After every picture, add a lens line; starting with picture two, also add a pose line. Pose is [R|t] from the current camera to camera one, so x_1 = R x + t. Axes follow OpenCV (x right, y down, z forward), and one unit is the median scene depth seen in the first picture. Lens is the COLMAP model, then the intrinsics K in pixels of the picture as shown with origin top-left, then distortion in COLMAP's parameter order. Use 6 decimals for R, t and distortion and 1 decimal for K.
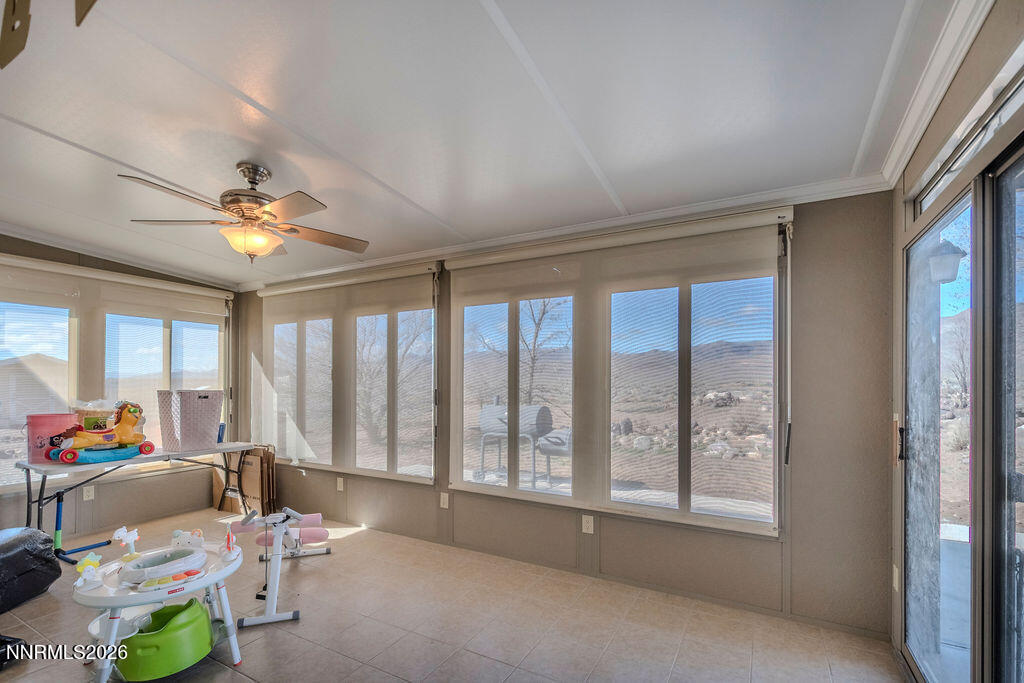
lens RADIAL K [[446.9, 0, 520.8], [0, 446.9, 379.7], [0, 0, 1]] dist [0.010818, -0.005150]
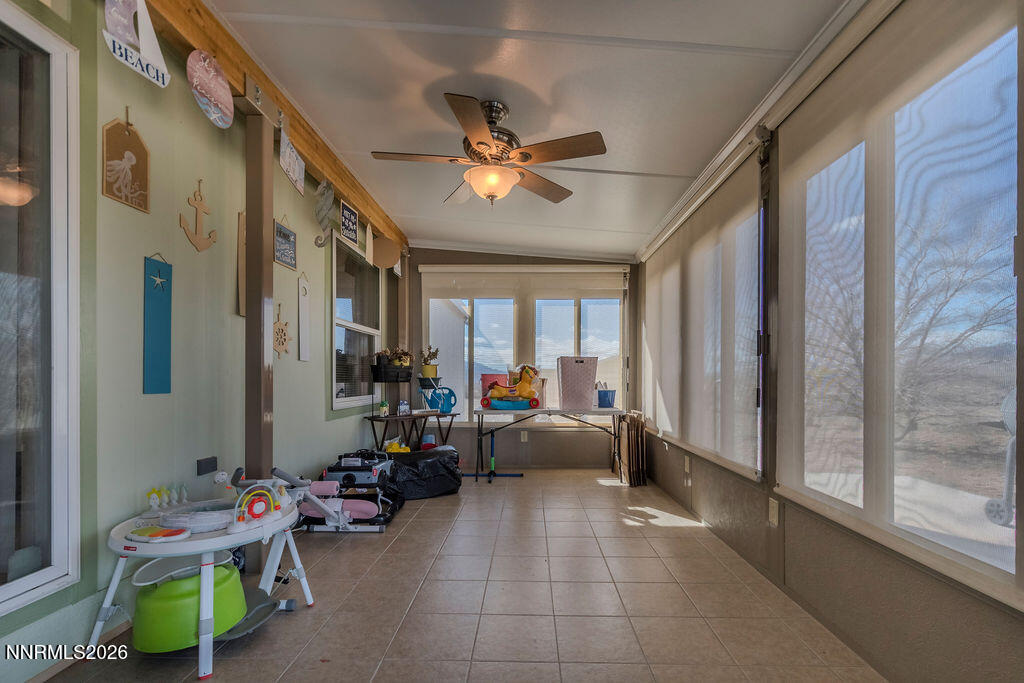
lens RADIAL K [[446.9, 0, 520.8], [0, 446.9, 379.7], [0, 0, 1]] dist [0.010818, -0.005150]
pose [[0.456662, -0.000163, -0.889640, 0.190338], [0.007935, 0.999961, 0.003891, 0.076278], [0.889605, -0.008836, 0.456646, 0.373017]]
